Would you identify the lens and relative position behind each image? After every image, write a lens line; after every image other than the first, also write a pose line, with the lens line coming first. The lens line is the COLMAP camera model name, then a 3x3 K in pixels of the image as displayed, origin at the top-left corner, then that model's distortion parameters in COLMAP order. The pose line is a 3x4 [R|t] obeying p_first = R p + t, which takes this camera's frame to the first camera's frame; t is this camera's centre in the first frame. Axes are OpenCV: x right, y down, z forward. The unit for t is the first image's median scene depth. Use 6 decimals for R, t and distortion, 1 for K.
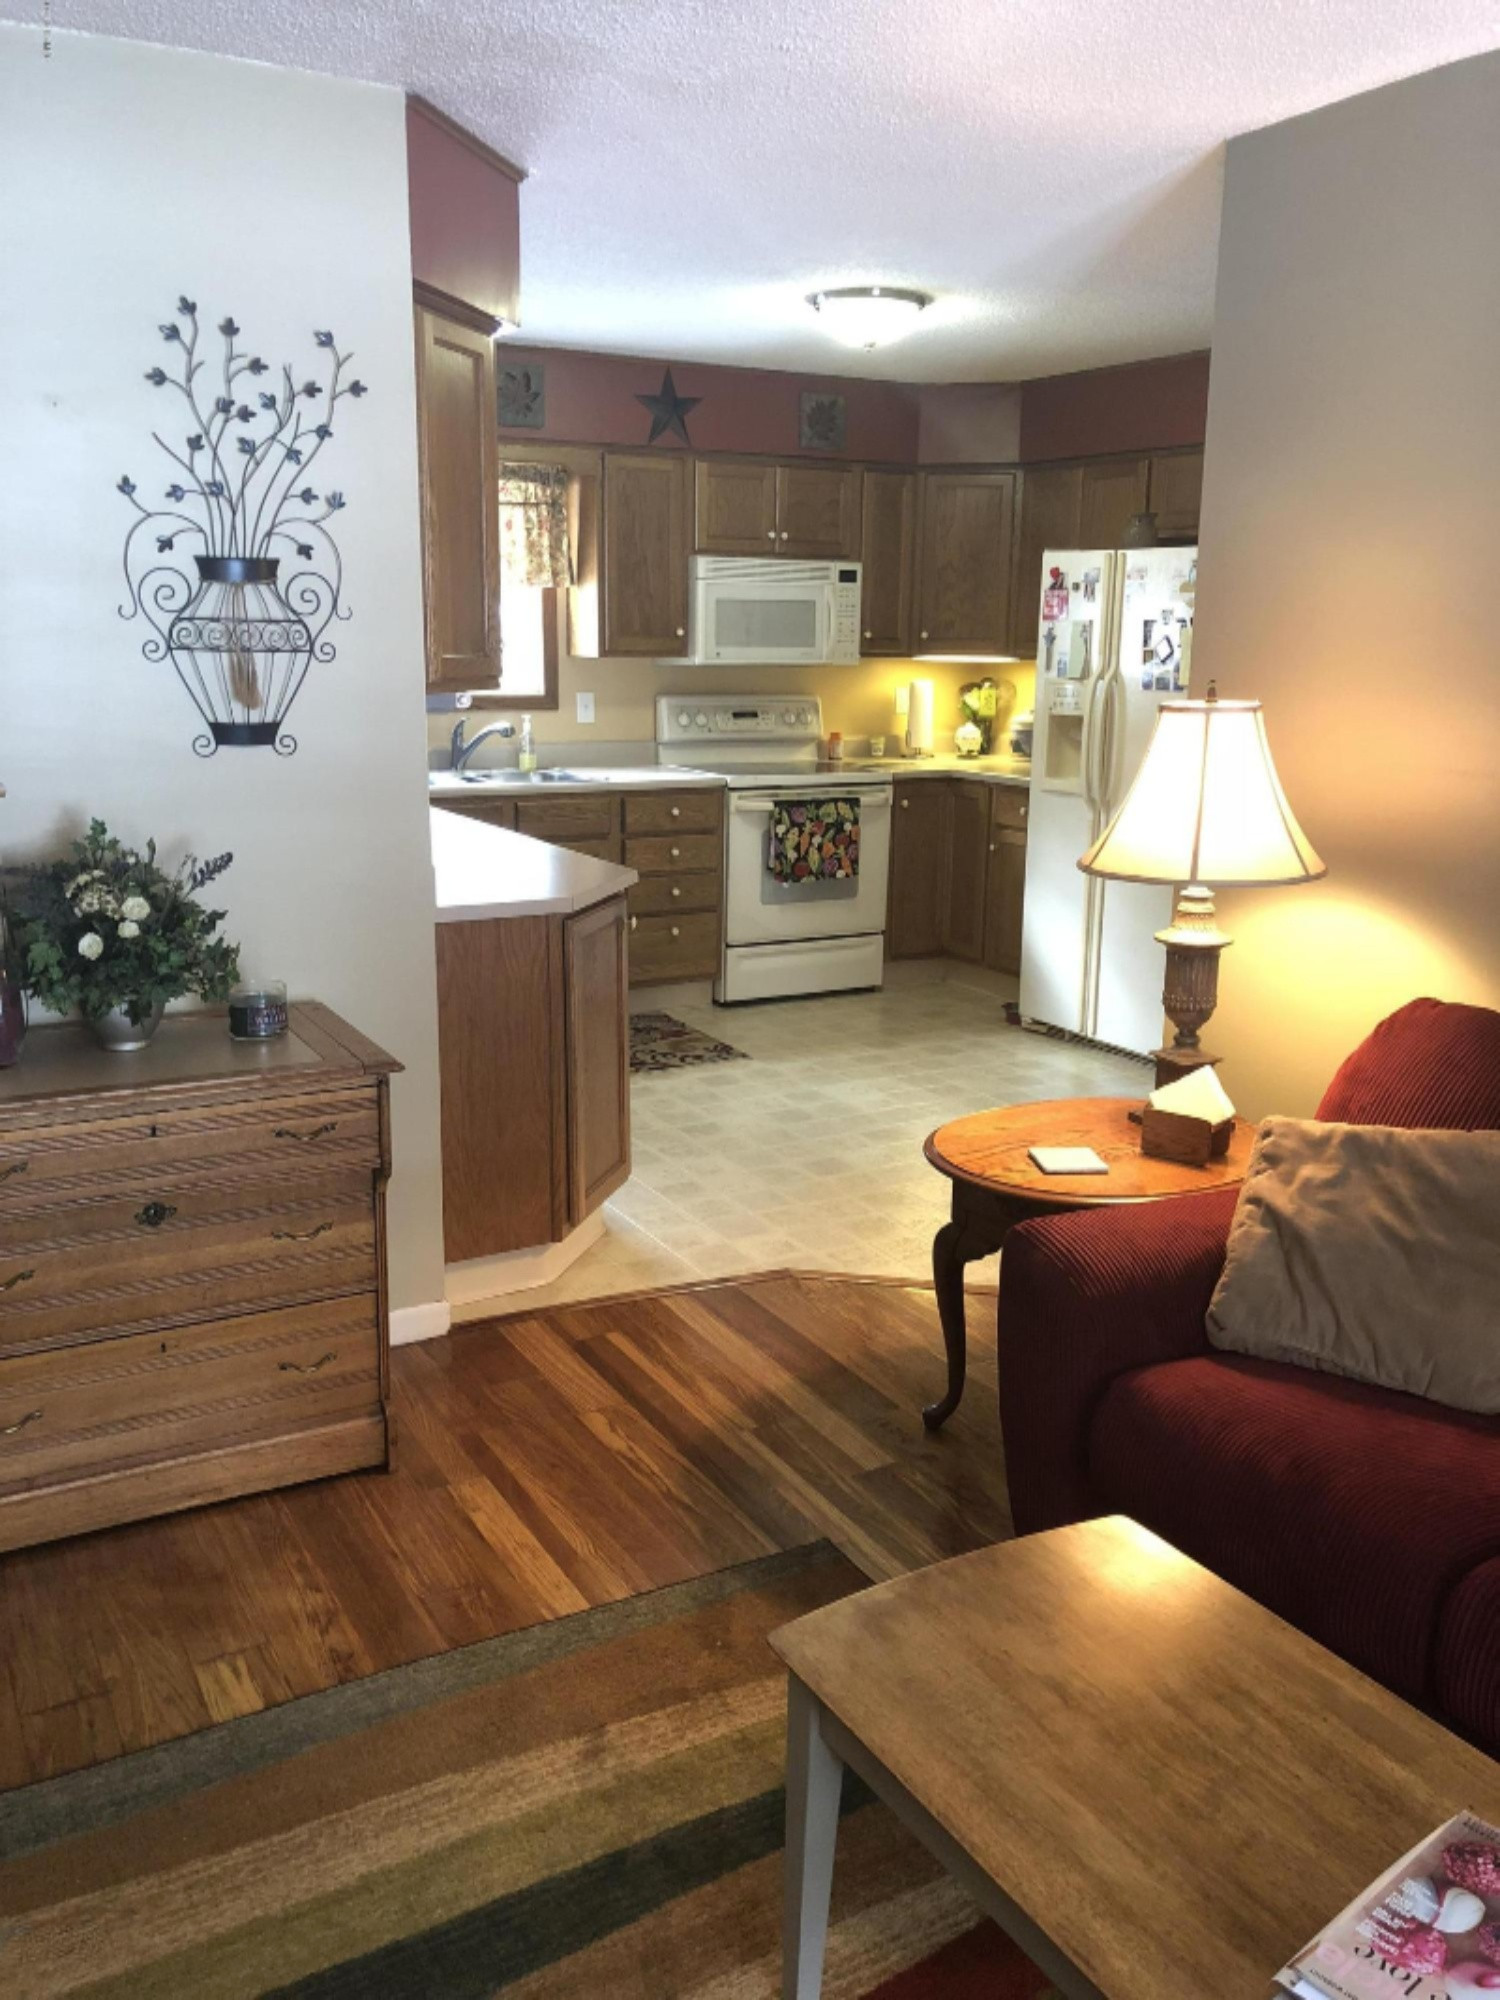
lens RADIAL K [[1621.9, 0, 710.4], [0, 1621.9, 1009.0], [0, 0, 1]] dist [0.092809, -0.106700]
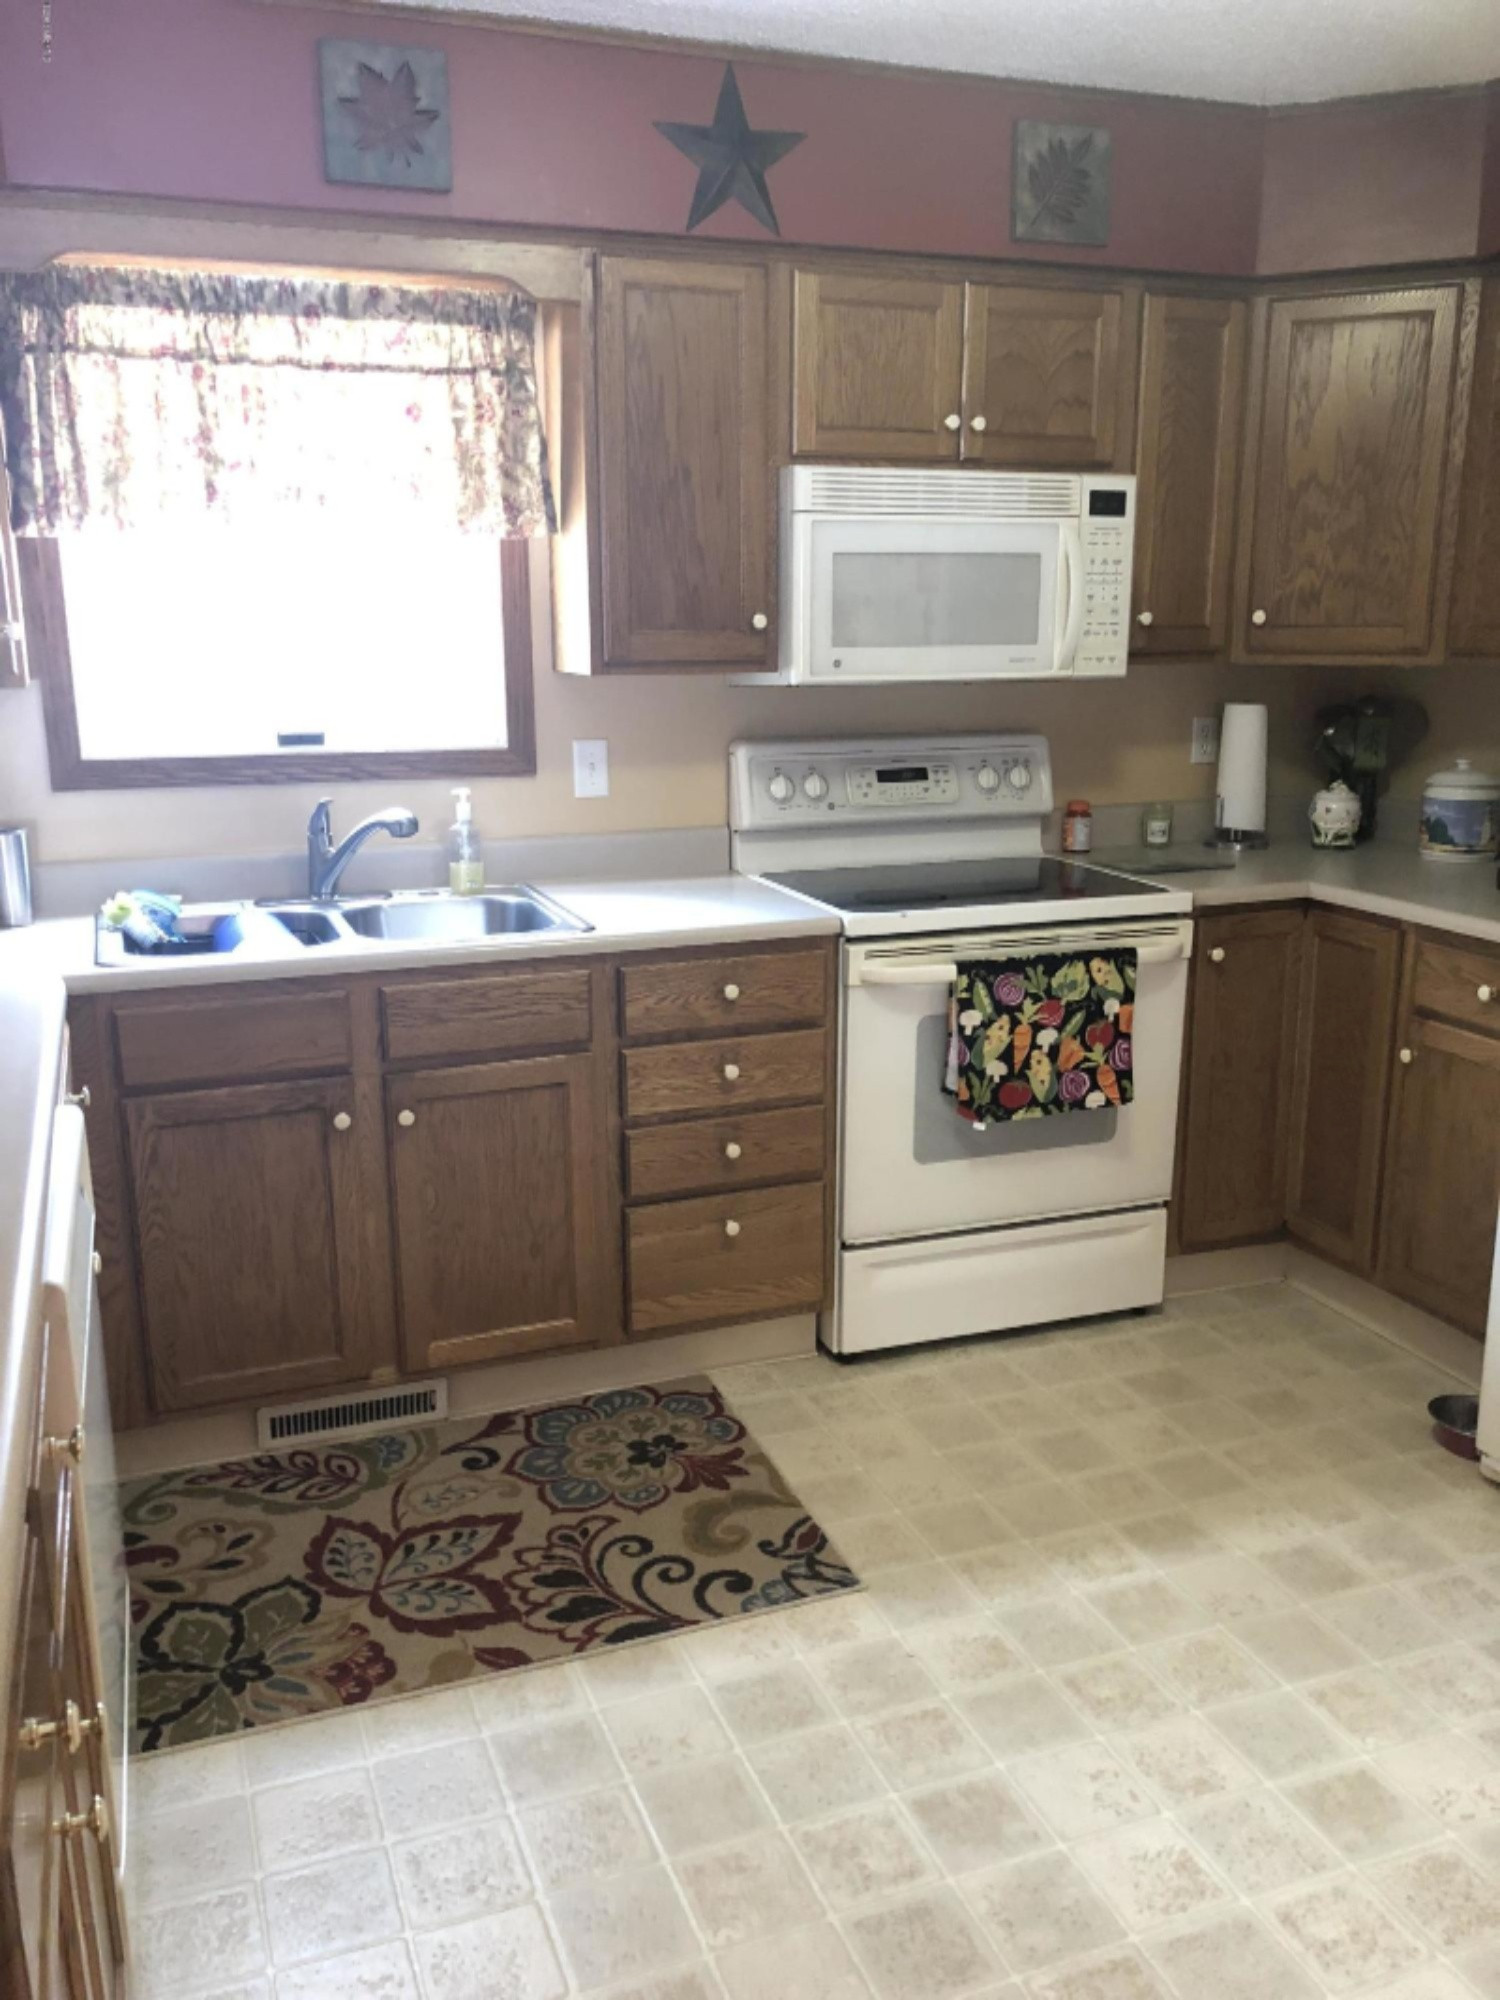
lens RADIAL K [[1621.9, 0, 710.4], [0, 1621.9, 1009.0], [0, 0, 1]] dist [0.092809, -0.106700]
pose [[0.988459, 0.016989, -0.150536, 0.043633], [-0.016550, 0.999854, 0.004166, -0.113546], [0.150585, -0.001627, 0.988596, 0.500695]]
